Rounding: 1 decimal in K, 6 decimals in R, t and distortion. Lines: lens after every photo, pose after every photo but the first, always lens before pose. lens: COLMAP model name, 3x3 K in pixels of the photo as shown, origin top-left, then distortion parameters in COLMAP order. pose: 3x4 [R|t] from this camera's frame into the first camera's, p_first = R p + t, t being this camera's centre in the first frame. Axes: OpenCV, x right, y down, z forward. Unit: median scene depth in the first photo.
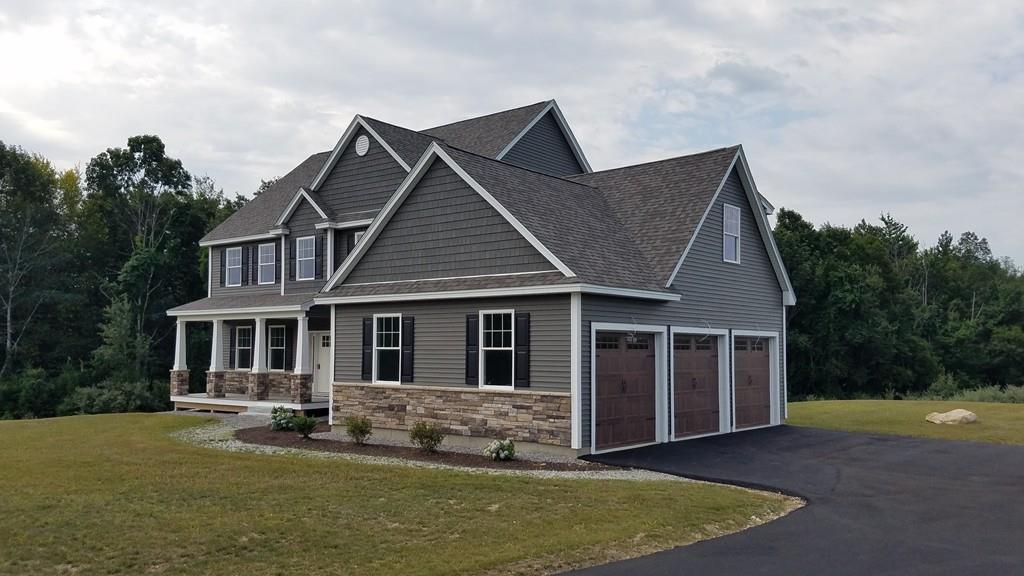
lens RADIAL K [[820.2, 0, 507.6], [0, 820.2, 327.5], [0, 0, 1]] dist [0.317411, -0.874040]
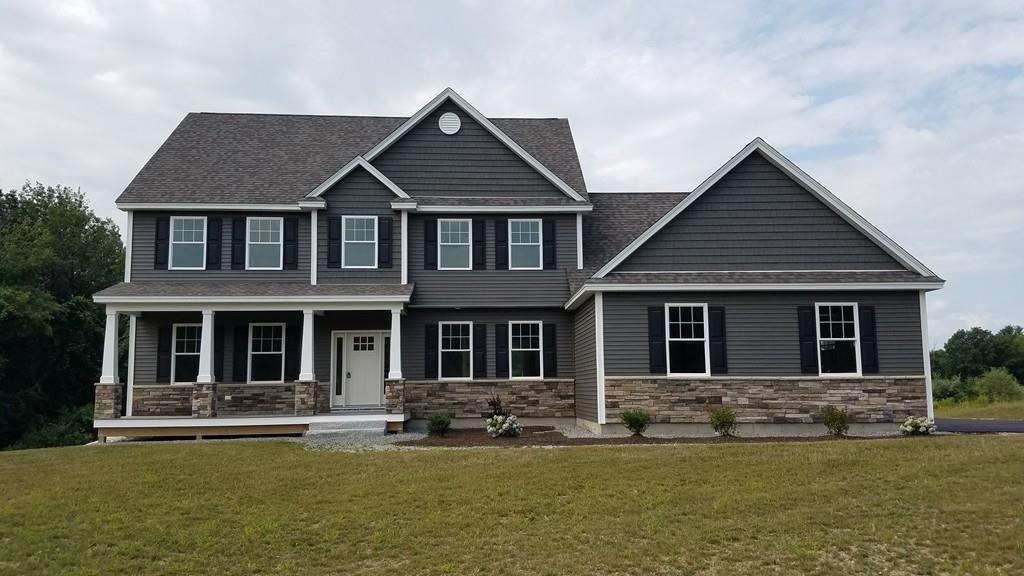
lens RADIAL K [[820.2, 0, 507.6], [0, 820.2, 327.5], [0, 0, 1]] dist [0.317411, -0.874040]
pose [[0.746745, 0.046134, 0.663509, -0.961837], [-0.005725, 0.998000, -0.062948, 0.074926], [-0.665086, 0.043207, 0.745516, 0.423622]]
